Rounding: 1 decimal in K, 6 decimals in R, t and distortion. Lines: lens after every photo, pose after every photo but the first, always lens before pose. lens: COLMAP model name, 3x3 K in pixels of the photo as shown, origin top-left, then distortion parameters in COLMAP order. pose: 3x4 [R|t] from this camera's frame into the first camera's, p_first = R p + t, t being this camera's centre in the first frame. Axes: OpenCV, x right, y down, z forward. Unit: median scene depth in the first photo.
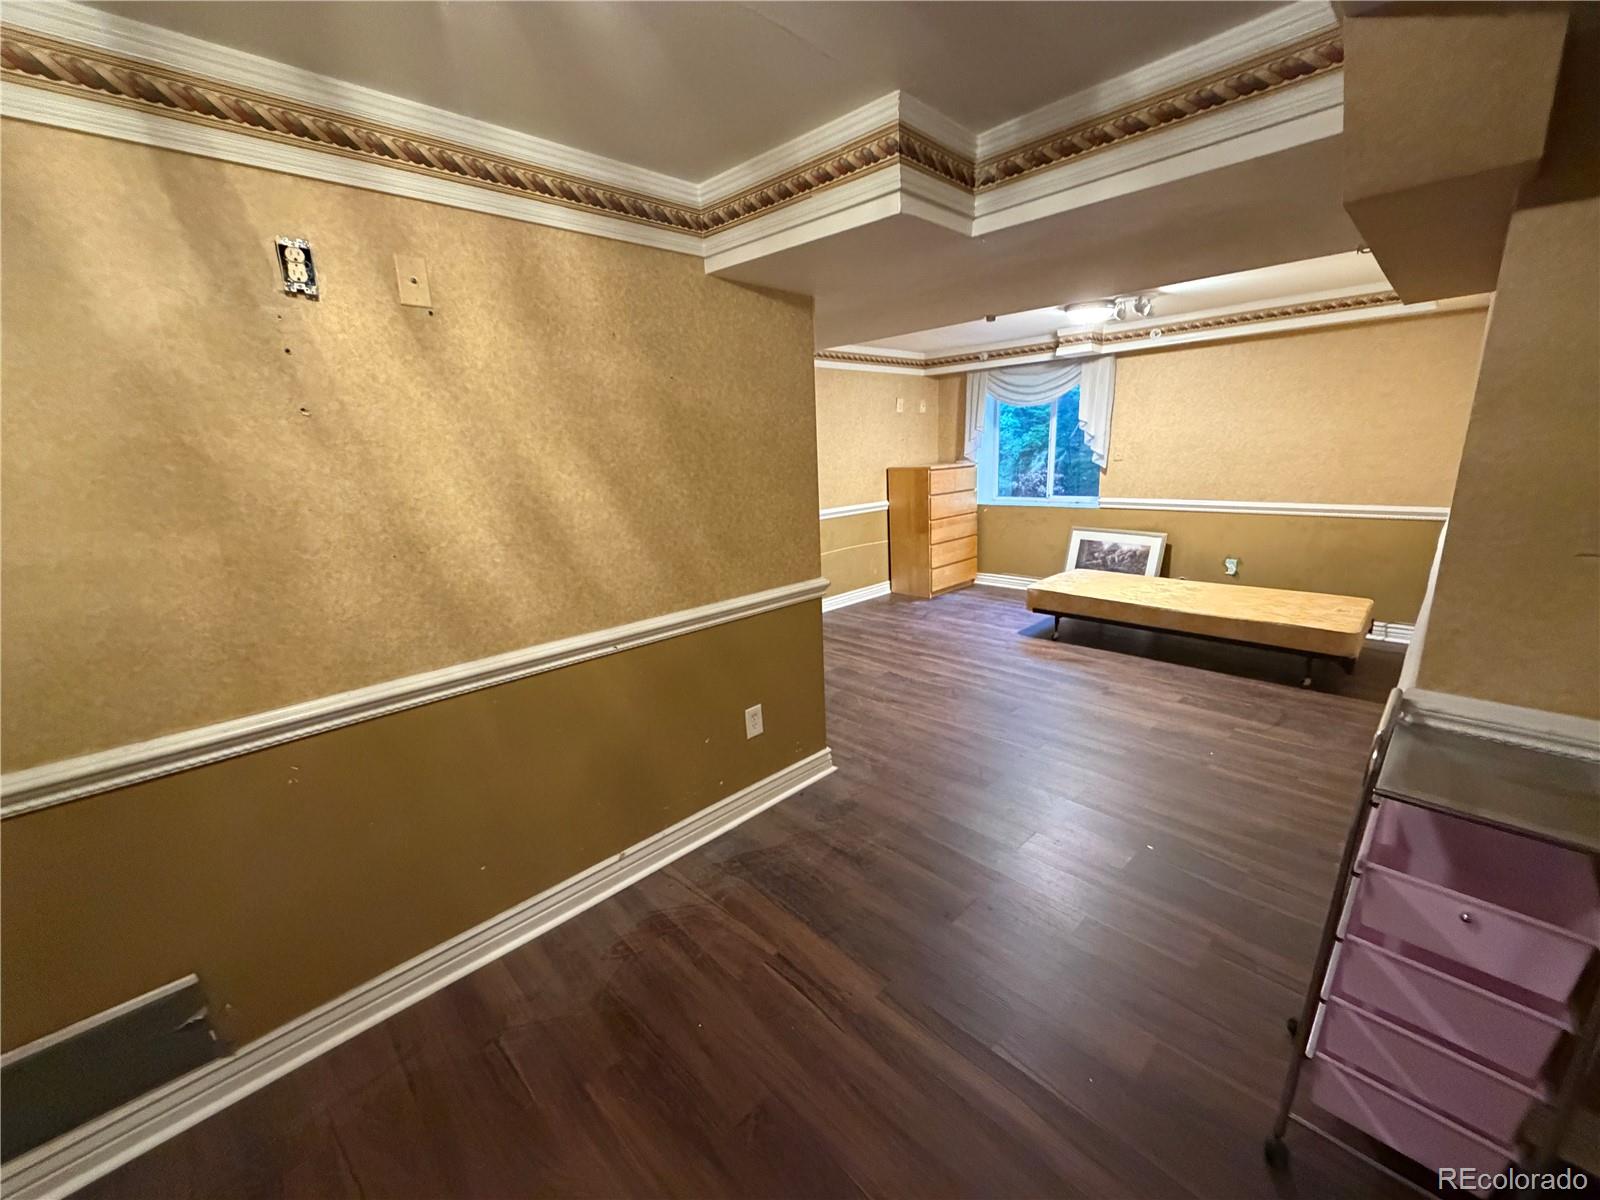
lens RADIAL K [[637.8, 0, 795.8], [0, 637.8, 600.8], [0, 0, 1]] dist [-0.002073, -0.000559]
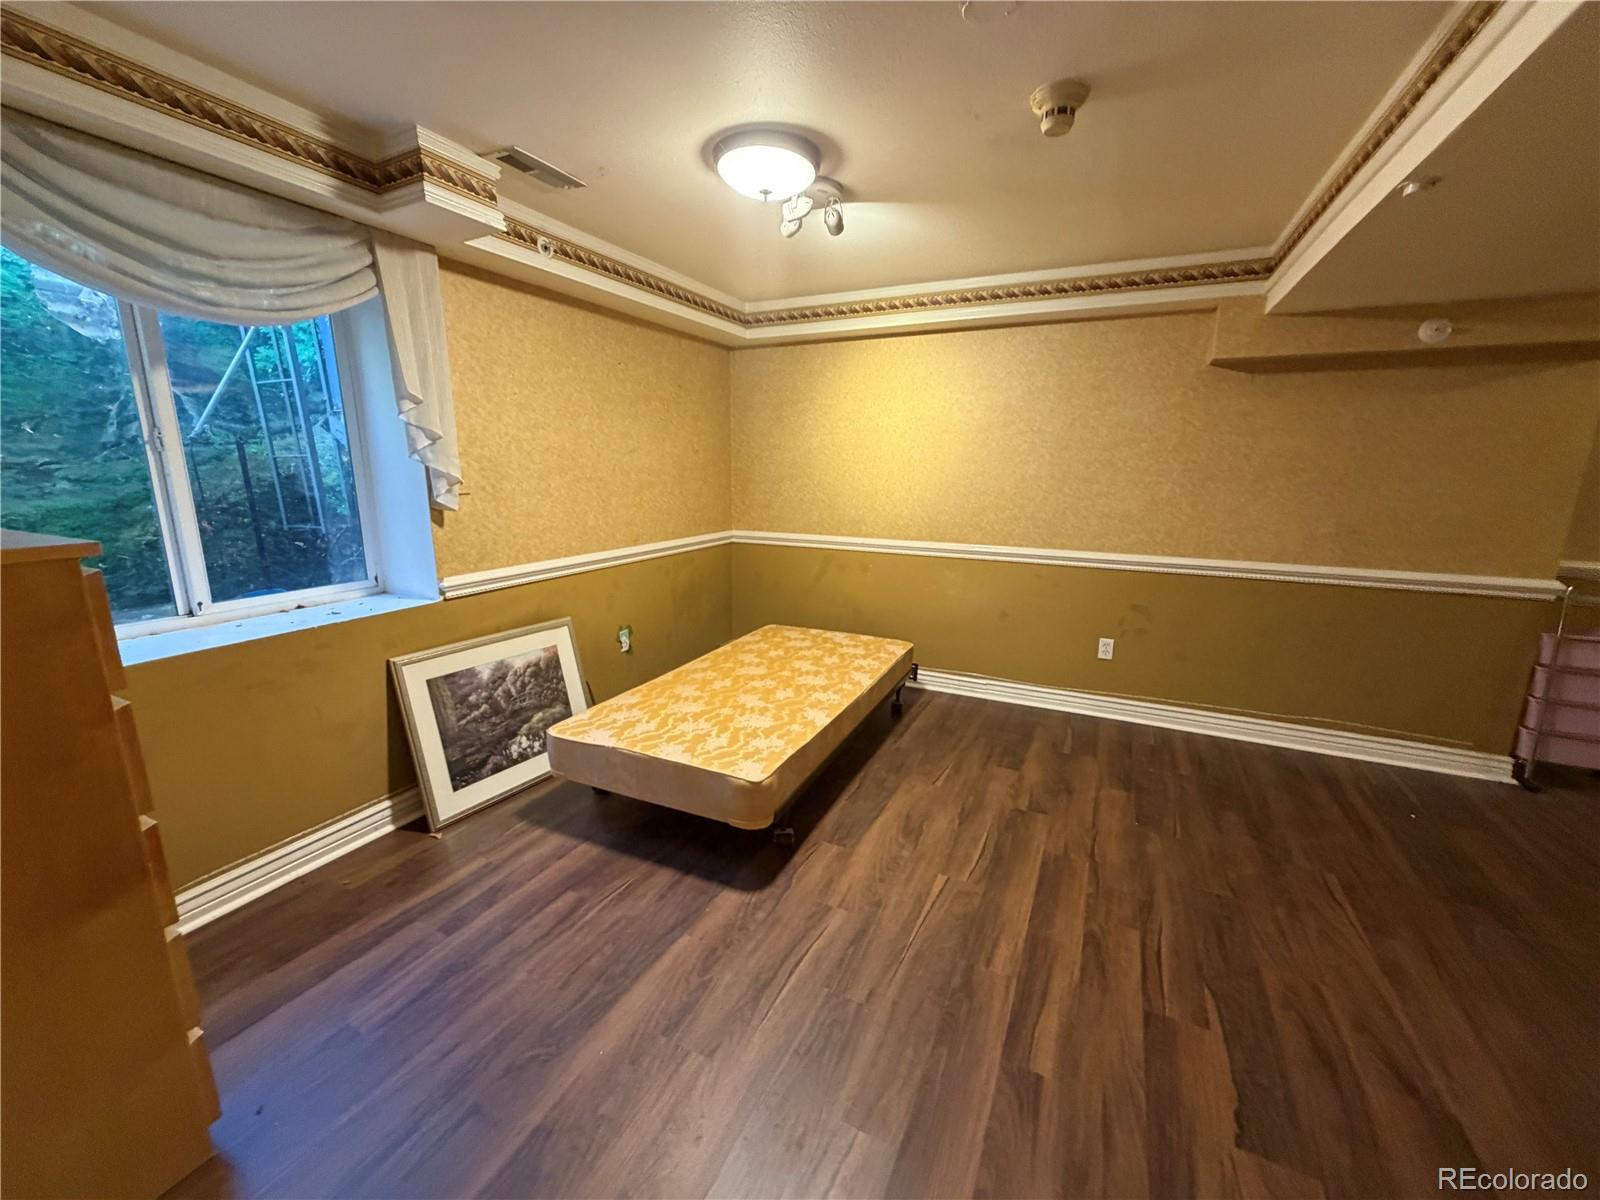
lens RADIAL K [[637.8, 0, 795.8], [0, 637.8, 600.8], [0, 0, 1]] dist [-0.002073, -0.000559]
pose [[-0.334602, -0.160870, 0.928527, -0.024045], [0.226909, 0.942577, 0.245073, -0.225882], [-0.914633, 0.292693, -0.278886, 1.019393]]
